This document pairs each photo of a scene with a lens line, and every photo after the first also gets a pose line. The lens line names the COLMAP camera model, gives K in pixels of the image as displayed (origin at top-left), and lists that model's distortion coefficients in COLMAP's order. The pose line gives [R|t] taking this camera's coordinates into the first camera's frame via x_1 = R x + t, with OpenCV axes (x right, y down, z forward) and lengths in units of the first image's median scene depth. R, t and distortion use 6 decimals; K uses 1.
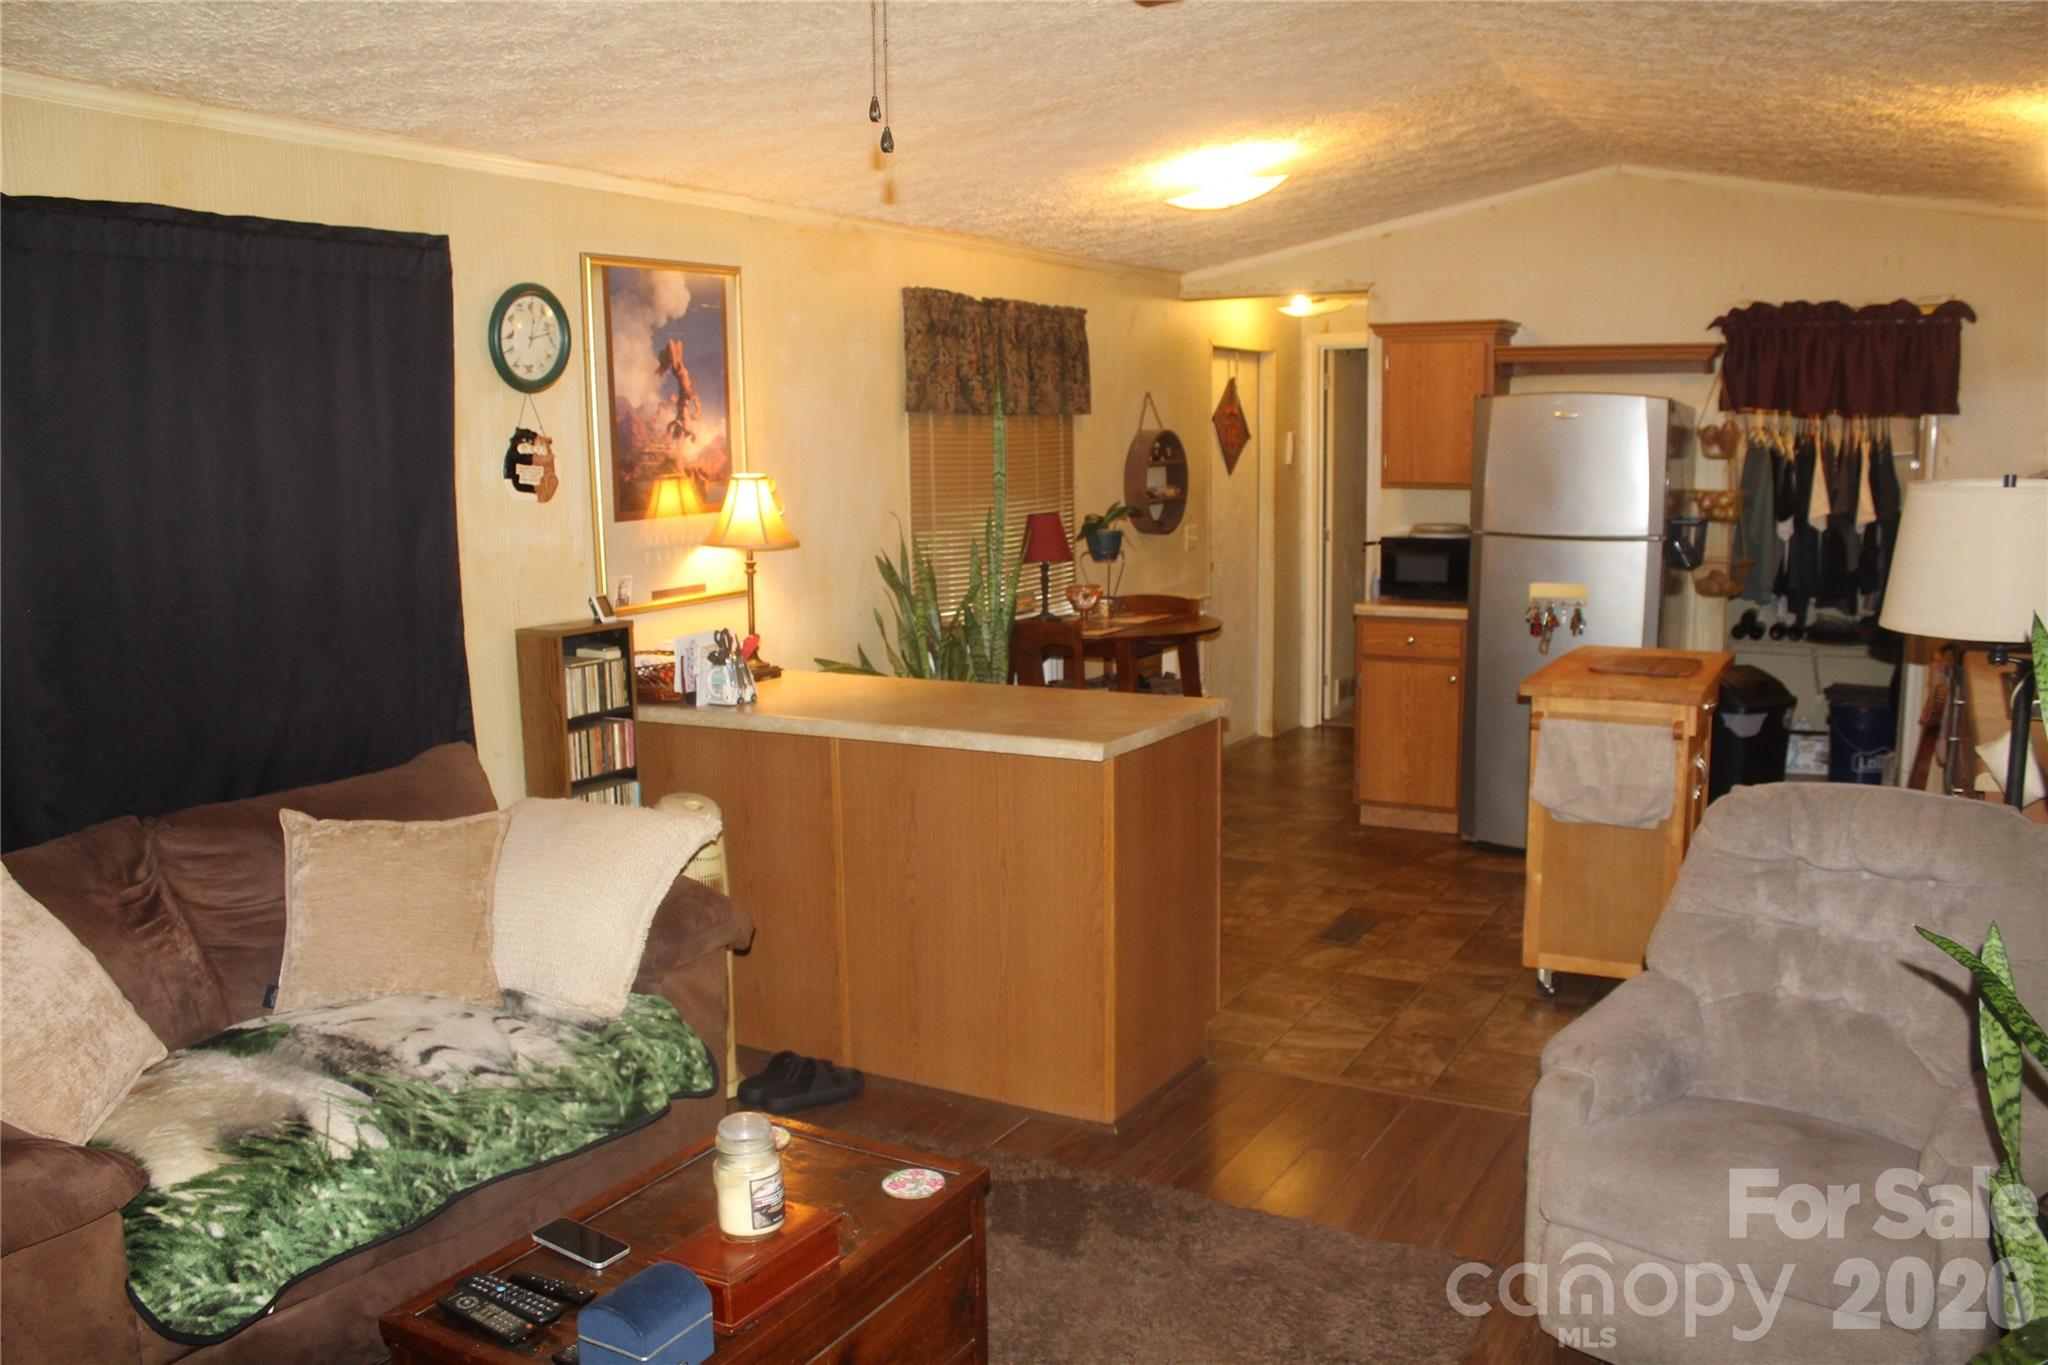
lens RADIAL K [[1708.2, 0, 1008.2], [0, 1708.2, 739.3], [0, 0, 1]] dist [-0.154617, 0.133591]
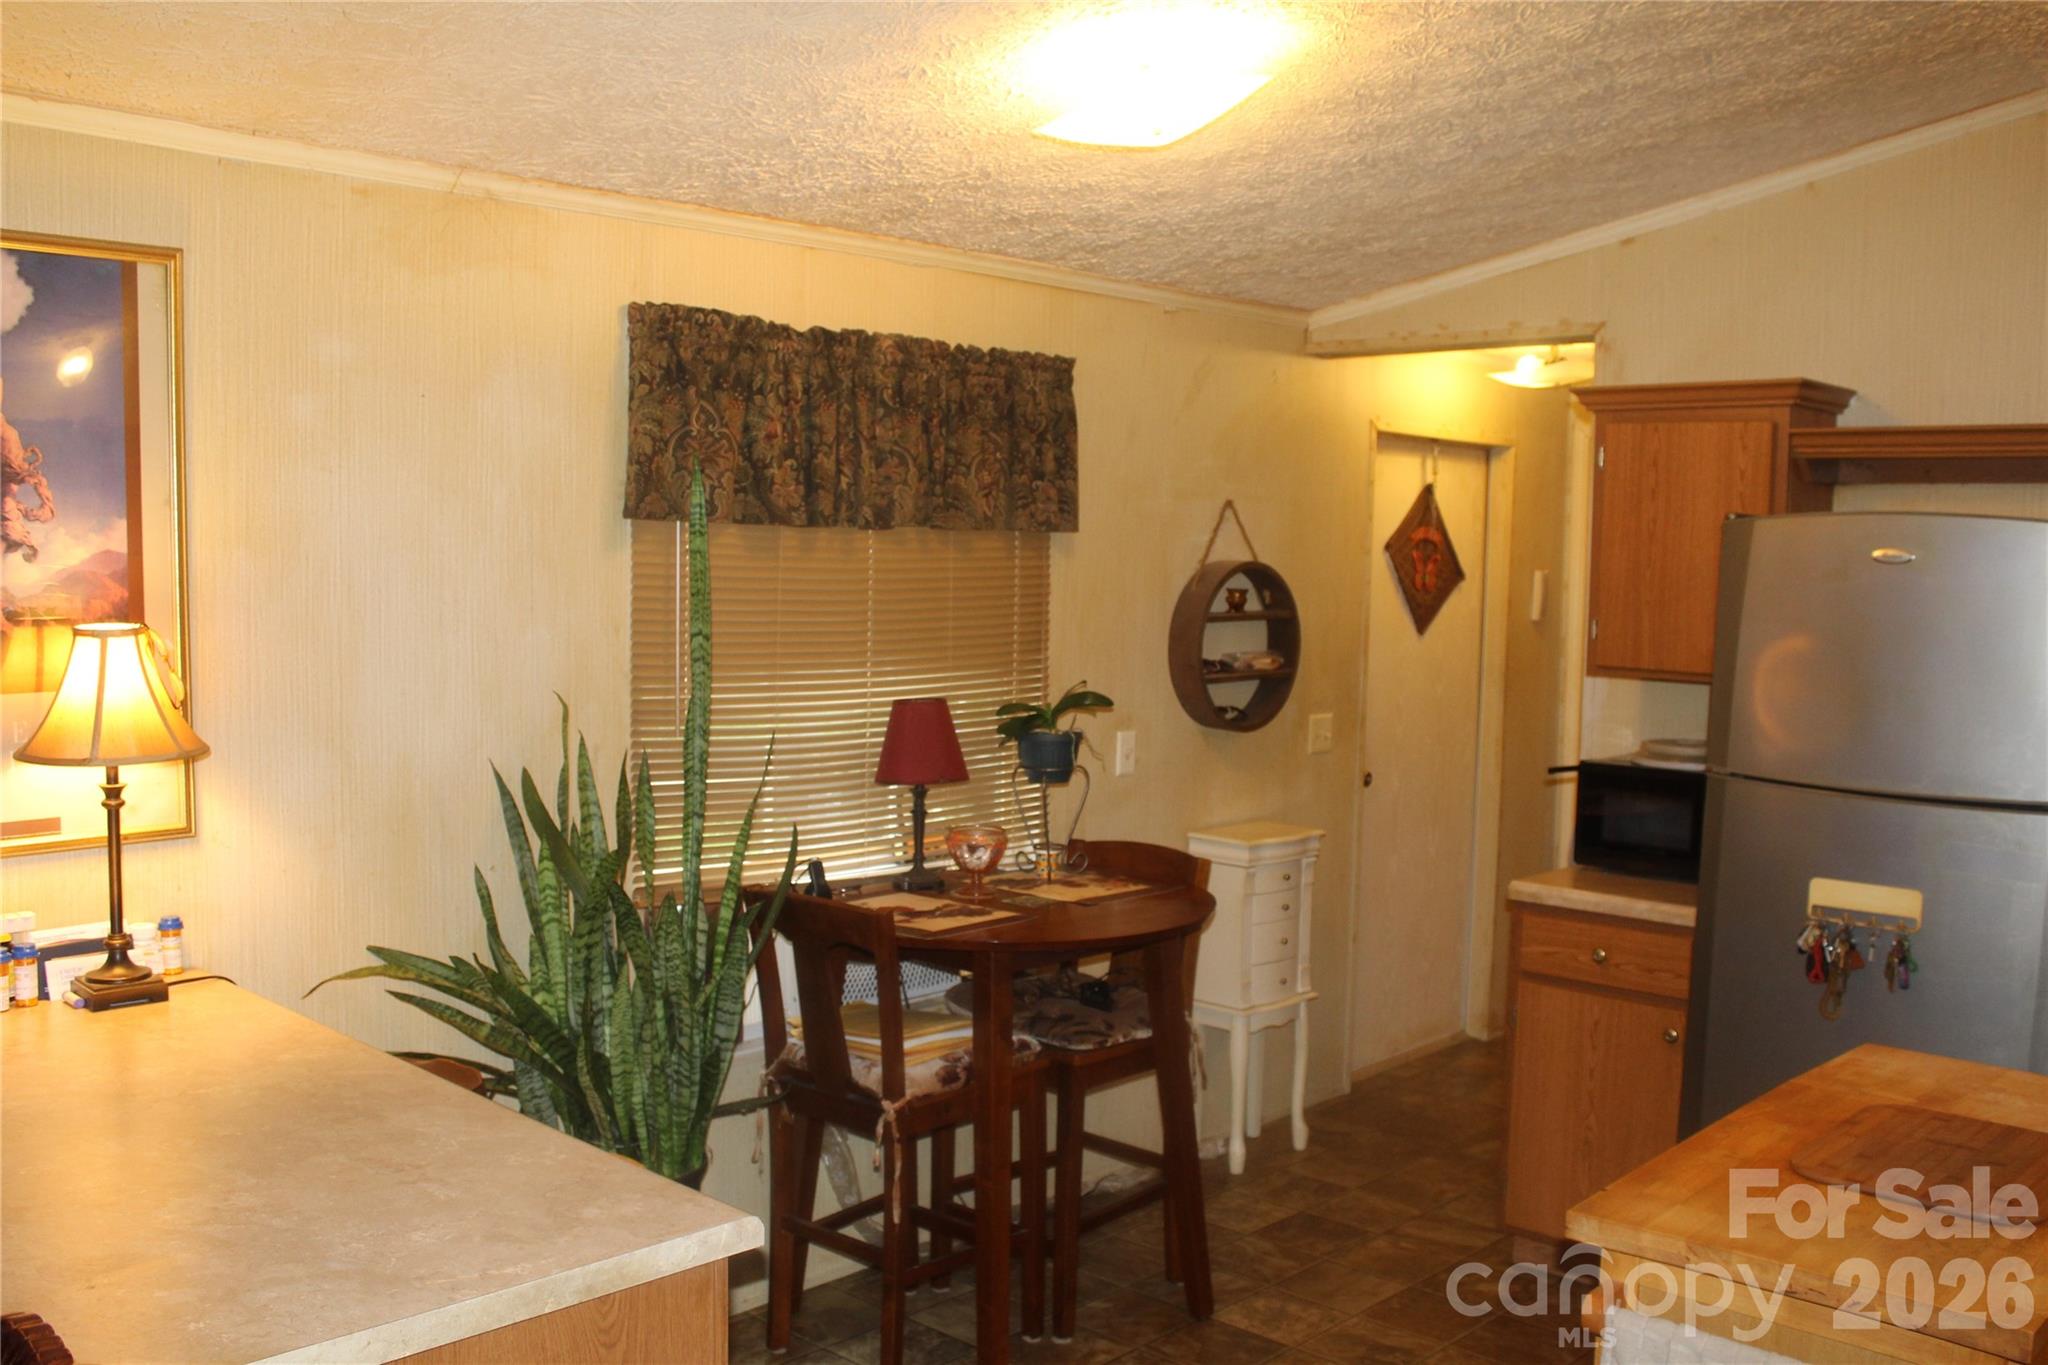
lens RADIAL K [[1836.6, 0, 1015.1], [0, 1836.6, 726.3], [0, 0, 1]] dist [-0.114193, 0.048600]
pose [[0.968675, 0.055557, -0.242039, 0.210064], [-0.075025, 0.994581, -0.071968, -0.083586], [0.236729, 0.087872, 0.967594, 0.416659]]
